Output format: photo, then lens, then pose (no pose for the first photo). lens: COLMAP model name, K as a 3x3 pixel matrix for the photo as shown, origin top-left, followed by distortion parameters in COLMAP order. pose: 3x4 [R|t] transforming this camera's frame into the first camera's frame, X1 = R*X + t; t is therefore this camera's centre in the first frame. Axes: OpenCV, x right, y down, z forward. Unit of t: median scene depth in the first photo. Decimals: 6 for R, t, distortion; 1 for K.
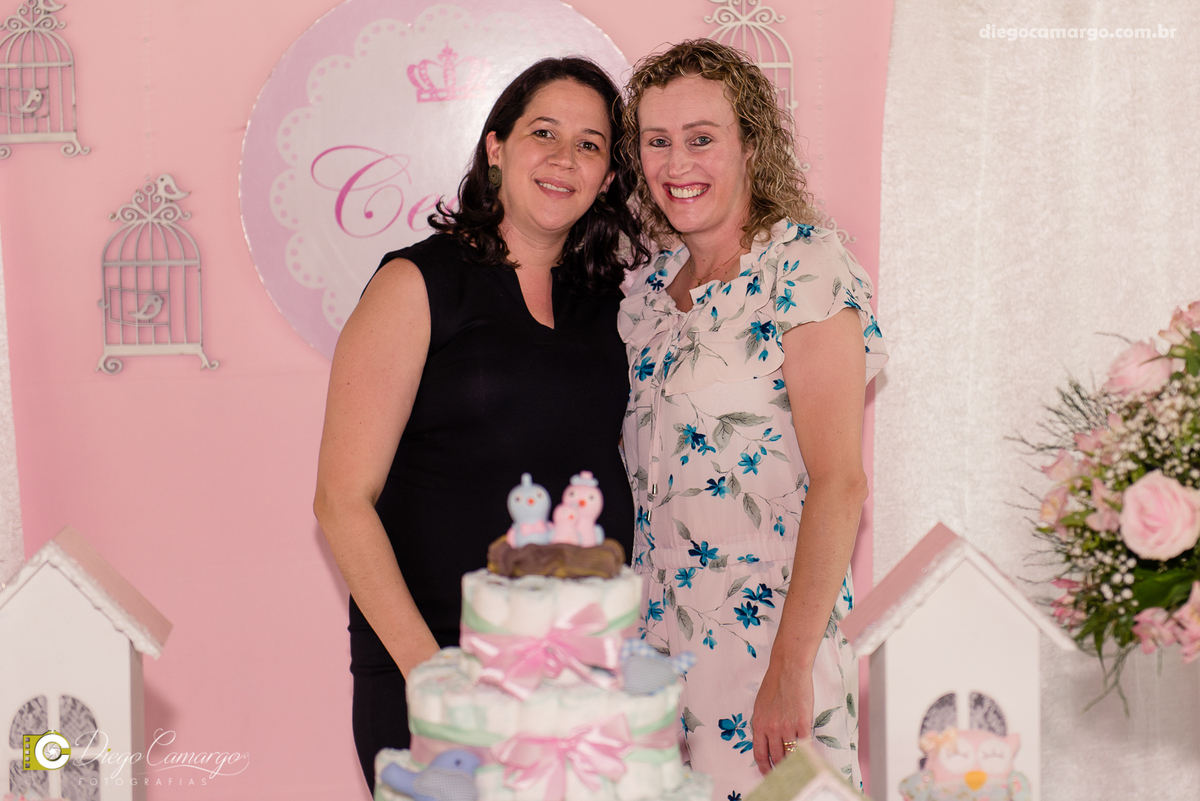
lens RADIAL K [[2687.0, 0, 702.2], [0, 2687.0, 385.4], [0, 0, 1]] dist [0.065051, -0.810660]
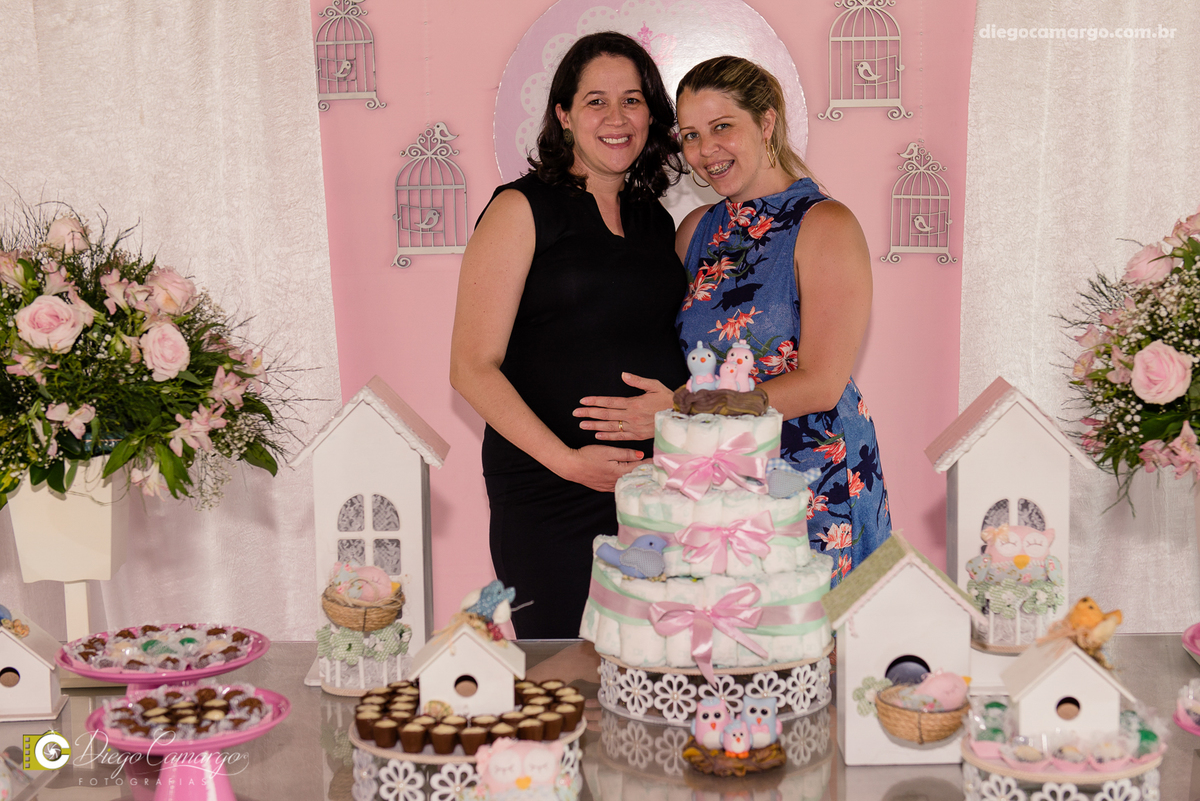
lens RADIAL K [[2030.6, 0, 664.5], [0, 2030.6, 436.7], [0, 0, 1]] dist [-0.013622, 0.095942]
pose [[0.996360, 0.008356, -0.084837, 0.006013], [-0.001697, 0.996931, 0.078271, 0.000441], [0.085231, -0.077843, 0.993316, -0.051967]]
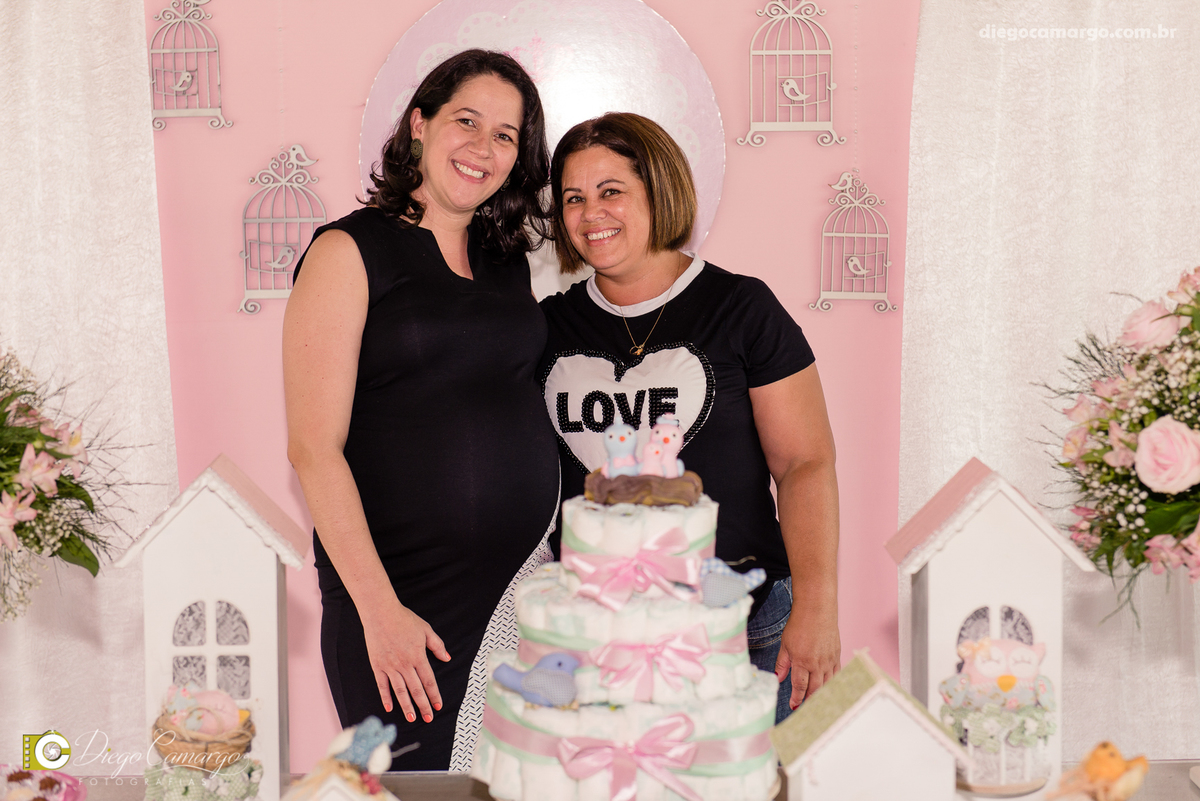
lens RADIAL K [[2242.8, 0, 646.4], [0, 2242.8, 383.0], [0, 0, 1]] dist [0.051745, -0.268334]
pose [[0.999347, 0.006991, -0.035441, -0.018667], [-0.005837, 0.999453, 0.032557, -0.011727], [0.035649, -0.032329, 0.998841, 0.036926]]
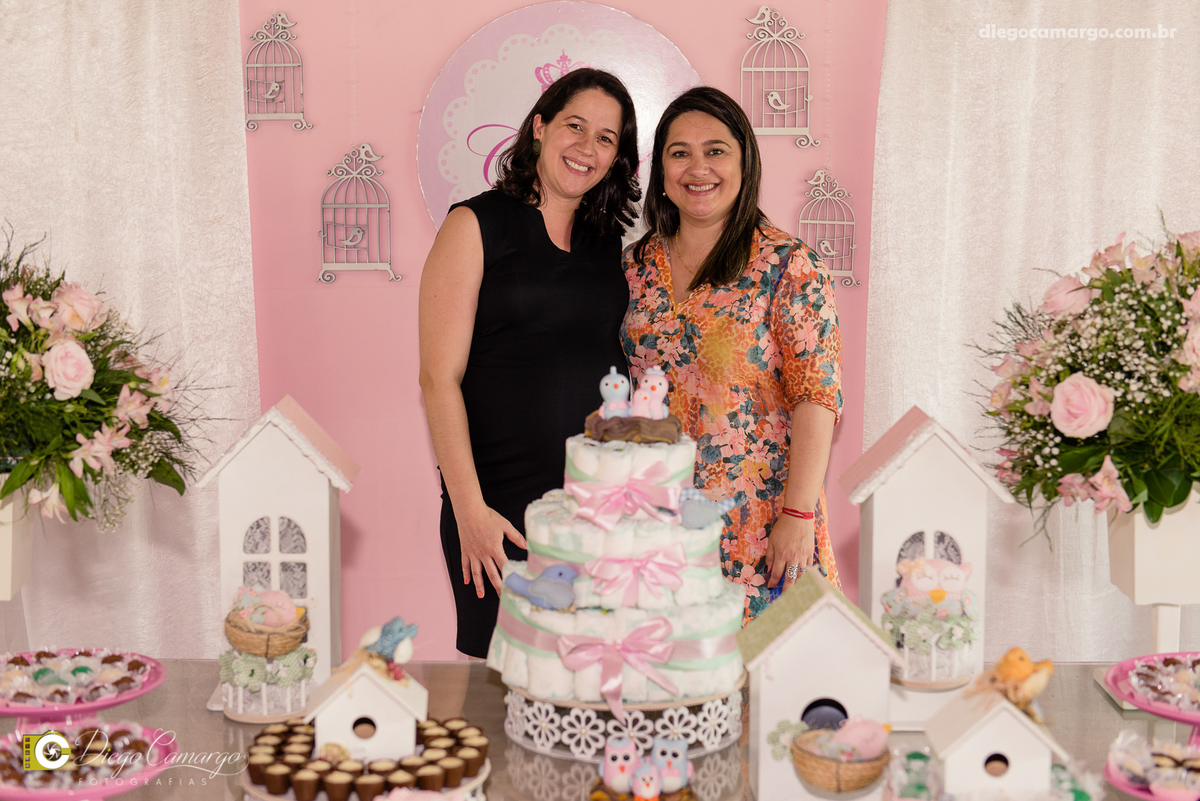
lens RADIAL K [[1808.3, 0, 599.9], [0, 1808.3, 401.8], [0, 0, 1]] dist [0.008432, 0.014705]
pose [[0.997072, 0.020789, -0.073591, -0.003748], [-0.016186, 0.997907, 0.062604, -0.006346], [0.074738, -0.061229, 0.995322, 0.076237]]
